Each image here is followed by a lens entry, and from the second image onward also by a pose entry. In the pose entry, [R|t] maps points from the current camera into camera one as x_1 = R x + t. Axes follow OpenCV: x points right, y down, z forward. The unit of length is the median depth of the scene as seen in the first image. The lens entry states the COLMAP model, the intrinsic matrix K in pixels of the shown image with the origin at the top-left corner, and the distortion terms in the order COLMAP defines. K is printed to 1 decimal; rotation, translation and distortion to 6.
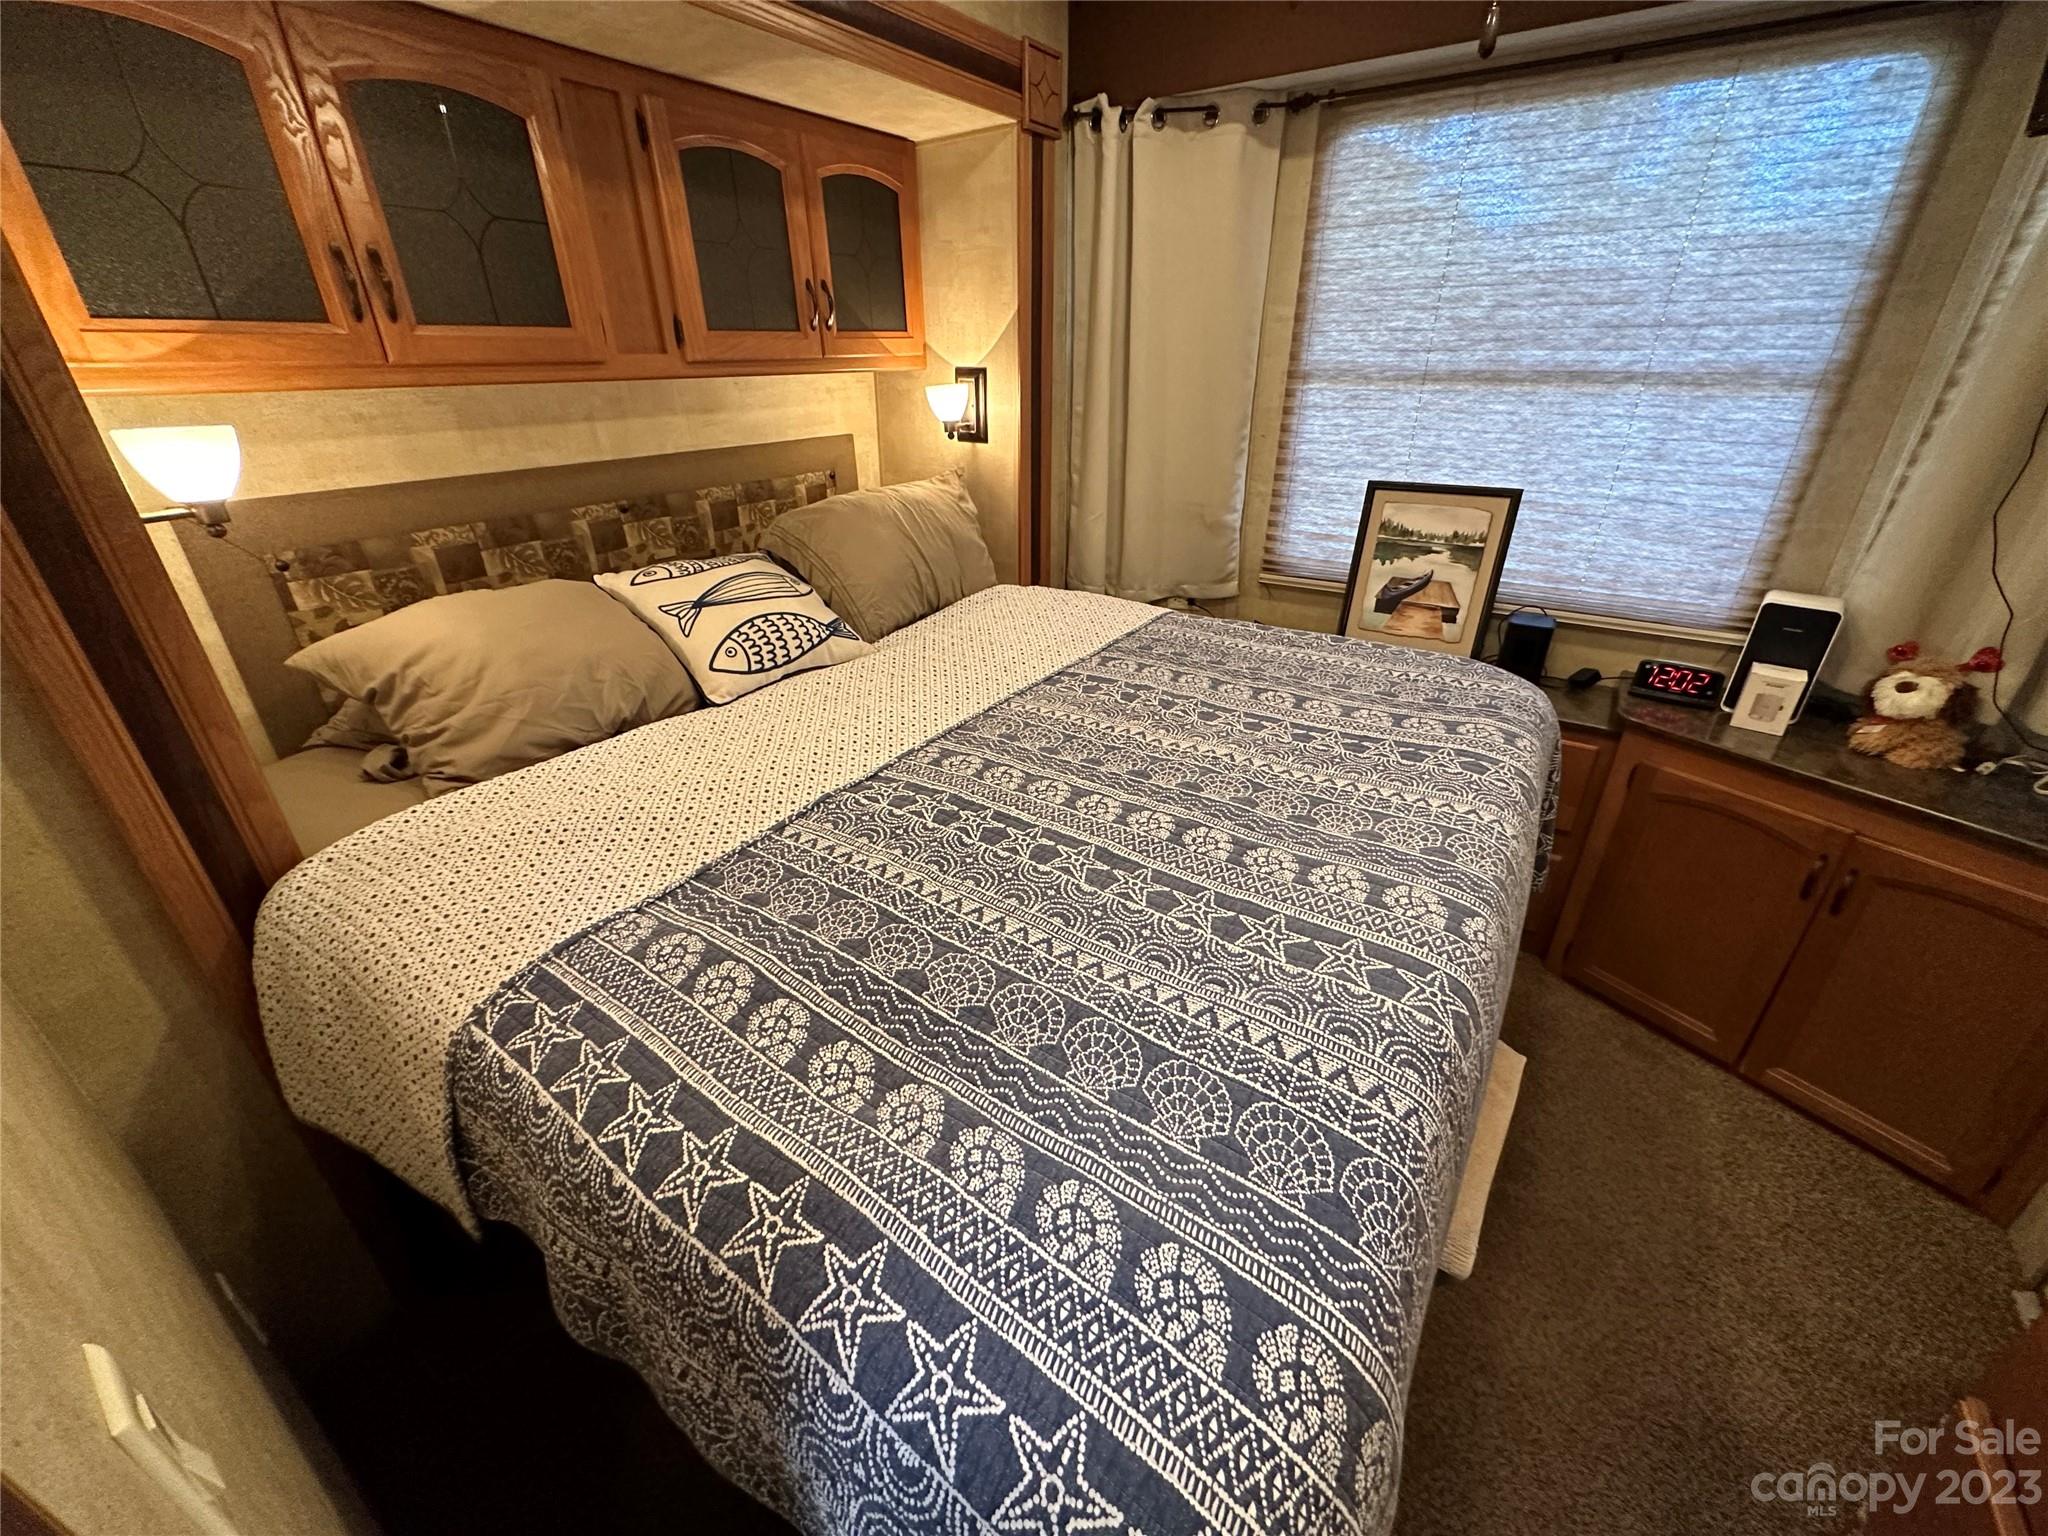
lens RADIAL K [[815.3, 0, 1028.0], [0, 815.3, 766.9], [0, 0, 1]] dist [-0.005623, 0.000834]
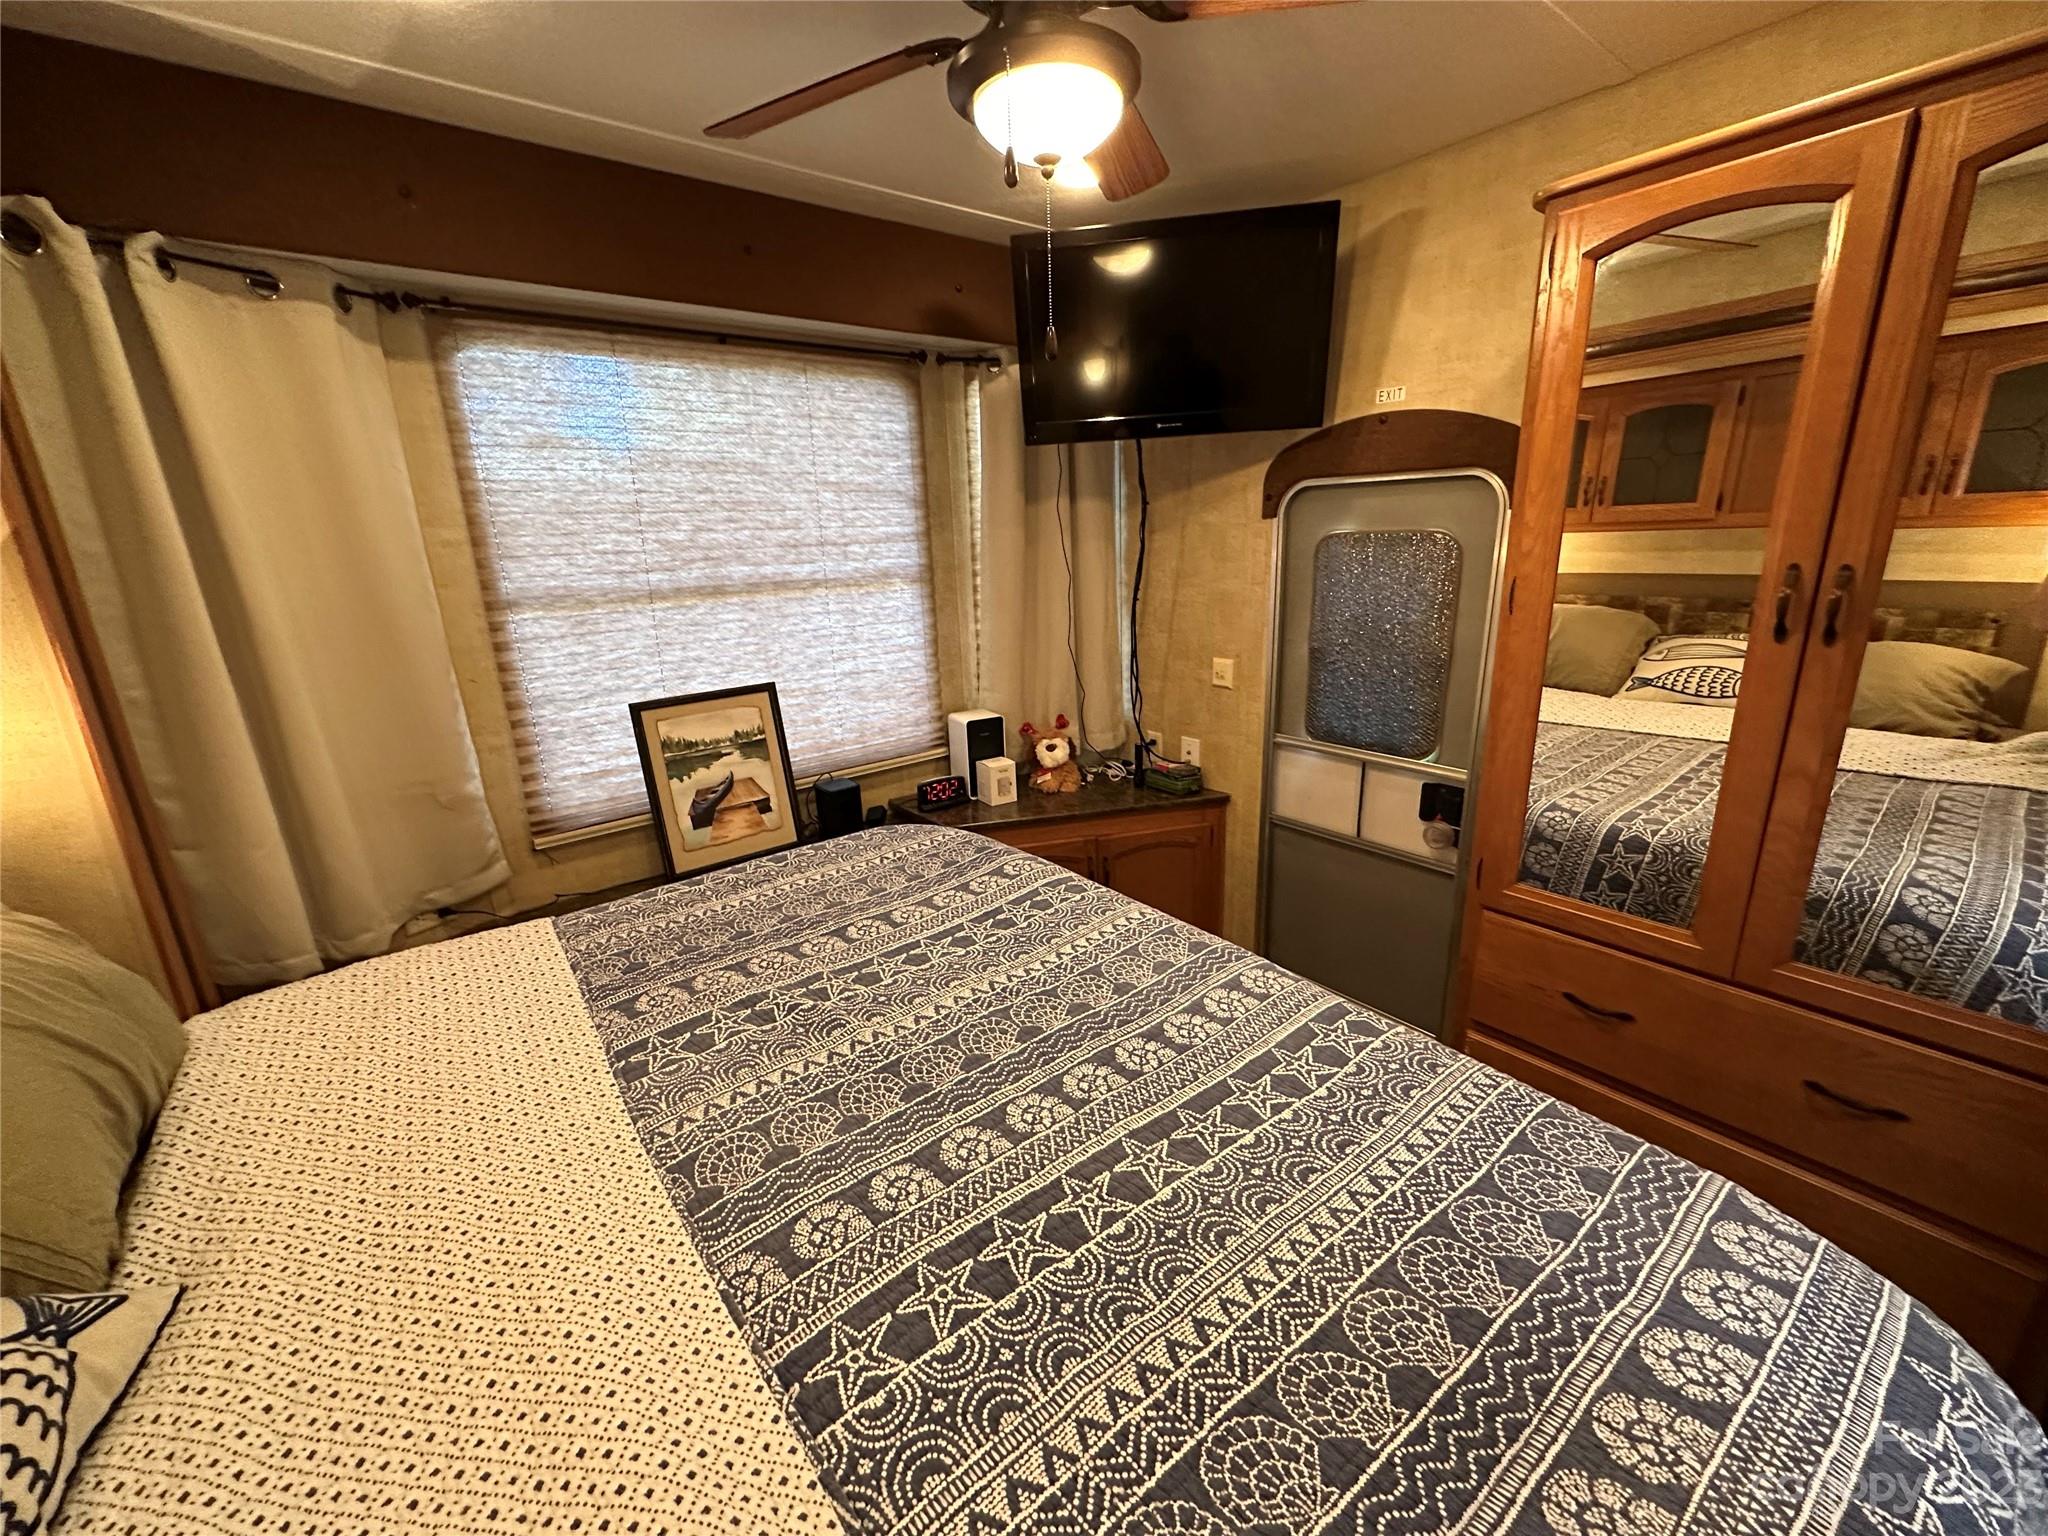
lens RADIAL K [[815.3, 0, 1026.2], [0, 815.3, 766.6], [0, 0, 1]] dist [-0.005623, 0.000834]
pose [[0.304268, -0.264098, 0.915245, -0.347691], [0.459959, 0.882105, 0.101625, -0.210062], [-0.834181, 0.390054, 0.389870, 0.356505]]
